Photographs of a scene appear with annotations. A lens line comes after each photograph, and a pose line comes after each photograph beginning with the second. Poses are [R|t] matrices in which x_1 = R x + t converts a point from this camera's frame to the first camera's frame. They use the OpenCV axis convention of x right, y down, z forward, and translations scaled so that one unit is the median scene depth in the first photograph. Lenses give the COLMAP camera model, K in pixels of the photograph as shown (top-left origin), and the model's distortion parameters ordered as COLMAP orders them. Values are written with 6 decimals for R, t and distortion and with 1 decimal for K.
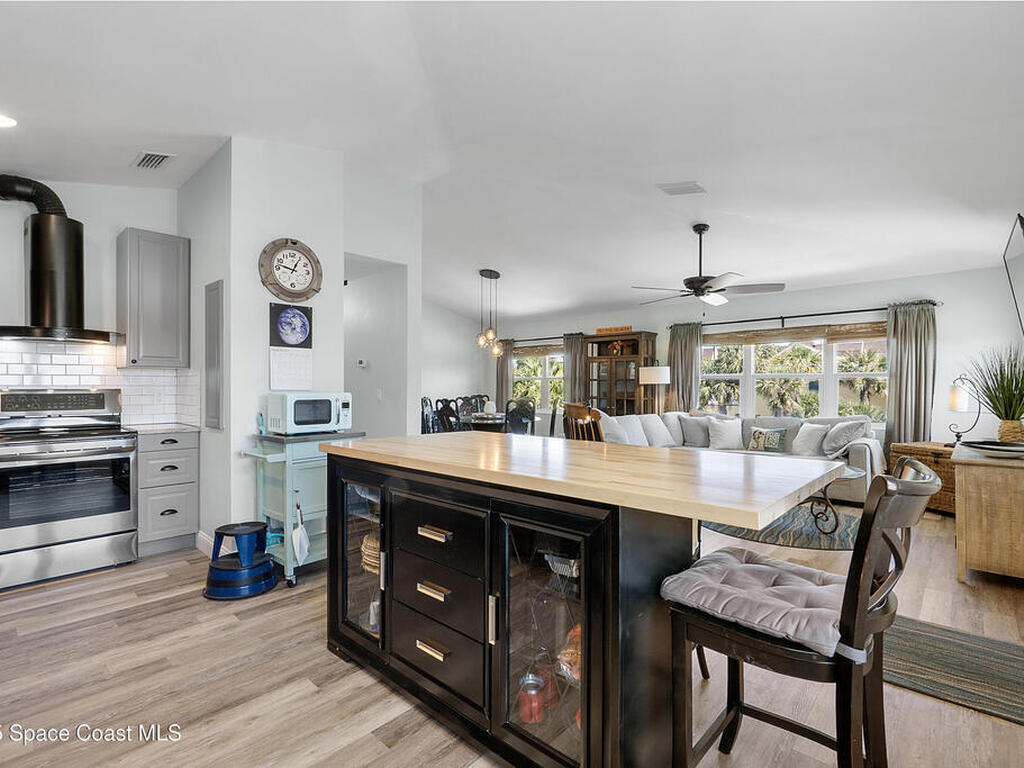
lens RADIAL K [[507.1, 0, 495.2], [0, 507.1, 385.8], [0, 0, 1]] dist [0.000238, 0.000570]
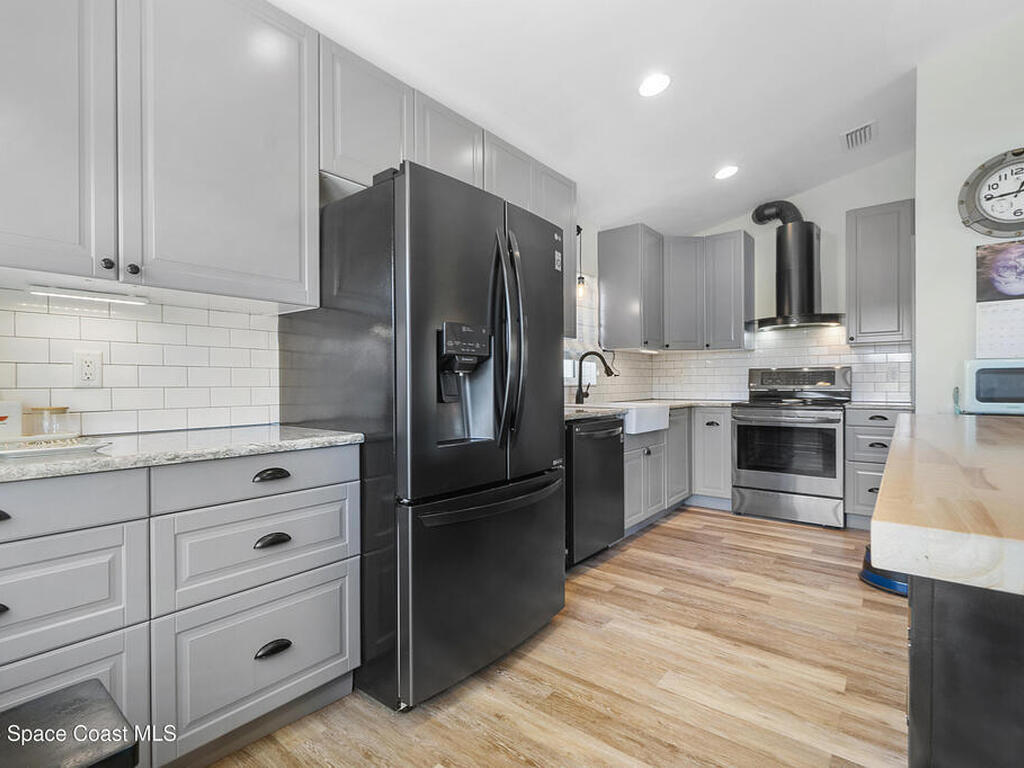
lens RADIAL K [[507.1, 0, 495.2], [0, 507.1, 385.8], [0, 0, 1]] dist [0.000238, 0.000570]
pose [[0.060706, 0.001887, -0.998154, 0.315784], [0.004140, 0.999989, 0.002142, 0.049595], [0.998147, -0.004263, 0.060698, 0.240022]]
